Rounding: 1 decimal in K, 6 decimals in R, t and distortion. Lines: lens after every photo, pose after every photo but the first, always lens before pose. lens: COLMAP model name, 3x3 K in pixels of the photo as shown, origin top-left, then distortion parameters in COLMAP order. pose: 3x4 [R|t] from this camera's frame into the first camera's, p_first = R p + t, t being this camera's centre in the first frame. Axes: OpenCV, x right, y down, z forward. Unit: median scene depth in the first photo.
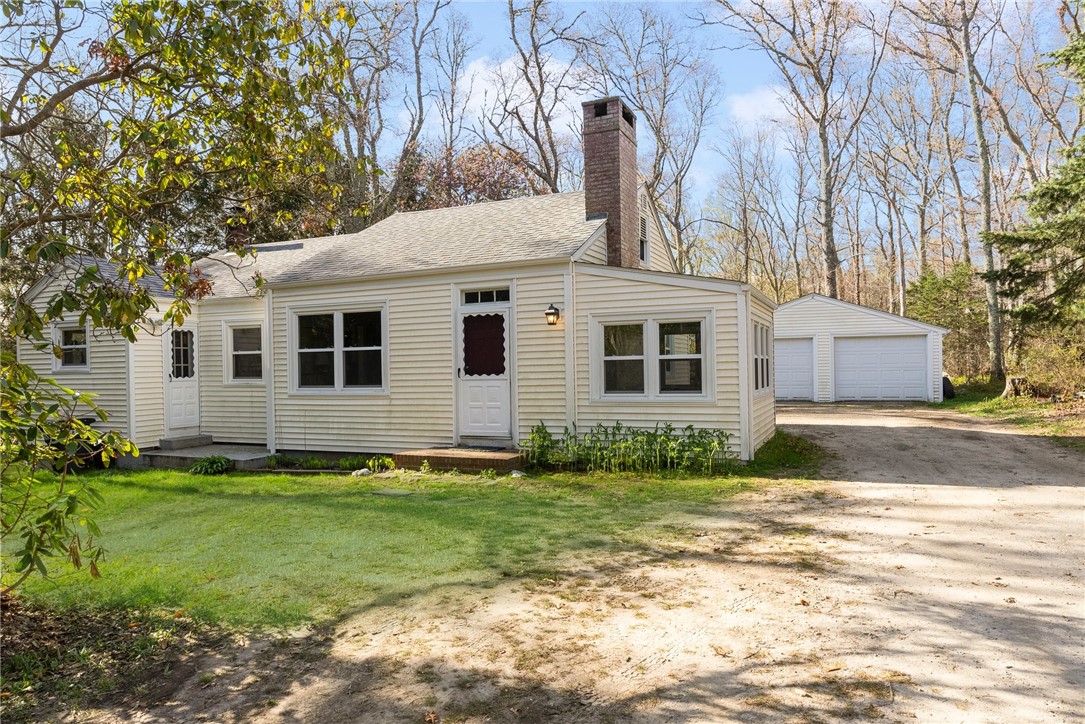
lens RADIAL K [[700.5, 0, 542.5], [0, 700.5, 362.0], [0, 0, 1]] dist [-0.000550, 0.001137]
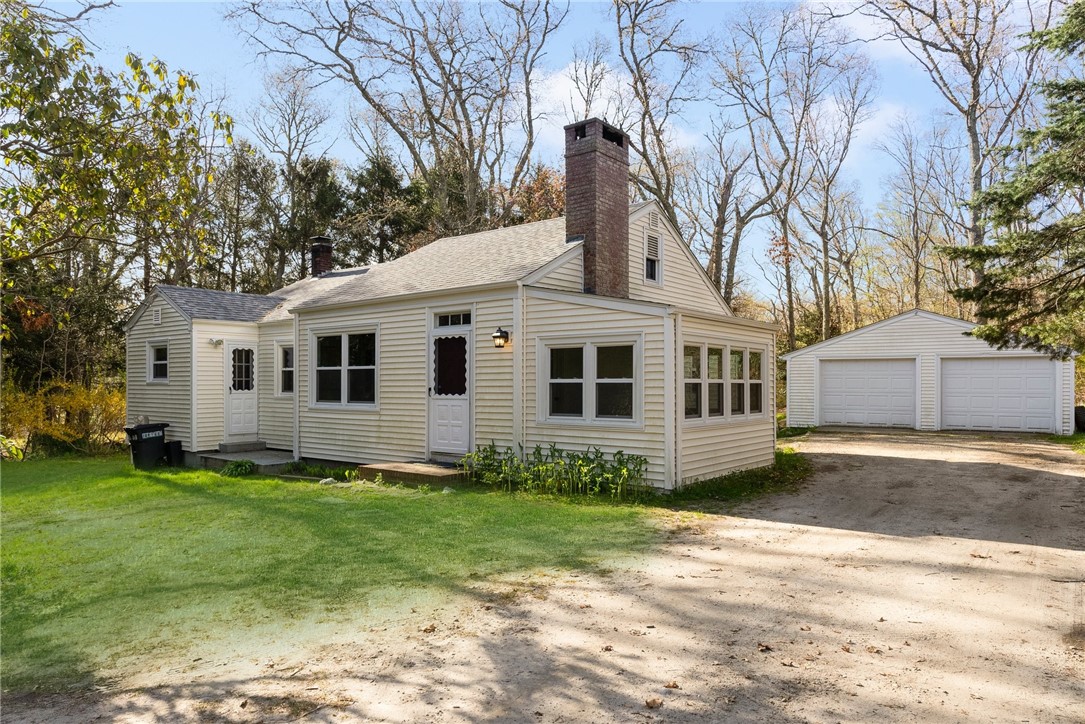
lens RADIAL K [[700.5, 0, 539.6], [0, 700.5, 376.4], [0, 0, 1]] dist [0.000747, 0.001053]
pose [[0.968176, 0.015136, -0.249813, 0.305753], [-0.015151, 0.999883, 0.001863, -0.012544], [0.249812, 0.001981, 0.968292, 0.017303]]
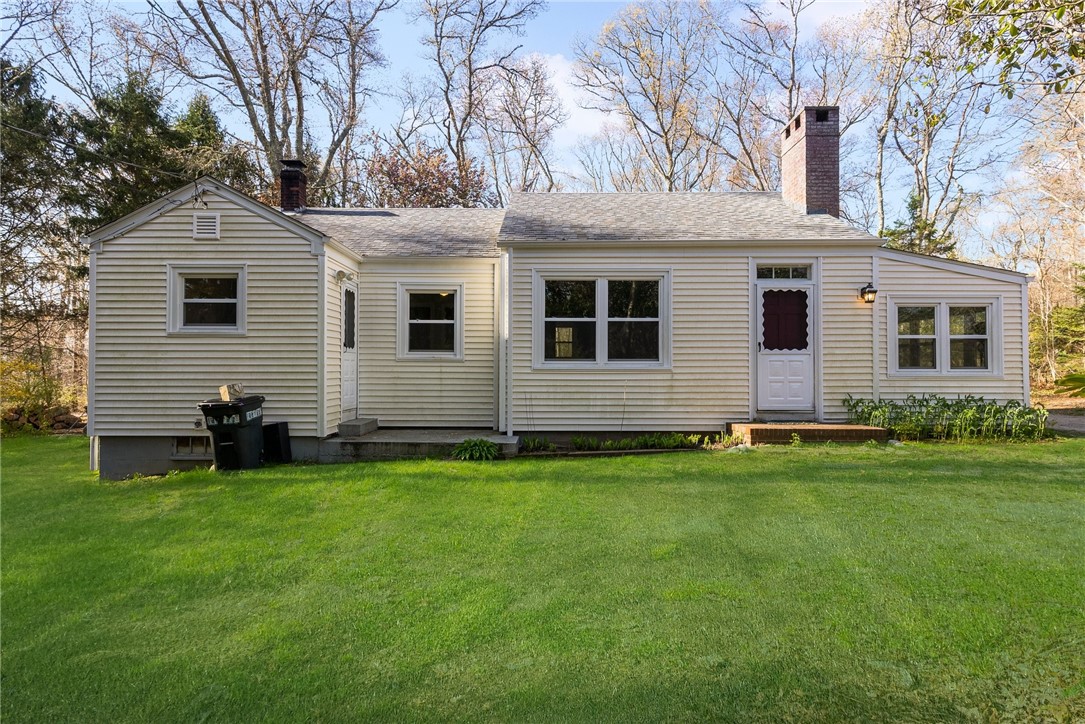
lens RADIAL K [[571.0, 0, 542.5], [0, 571.0, 362.0], [0, 0, 1]] dist [-0.000548, 0.000335]
pose [[0.917371, 0.025516, 0.397215, -0.724516], [-0.020751, 0.999652, -0.016292, 0.056494], [-0.397493, 0.006703, 0.917581, 0.379920]]
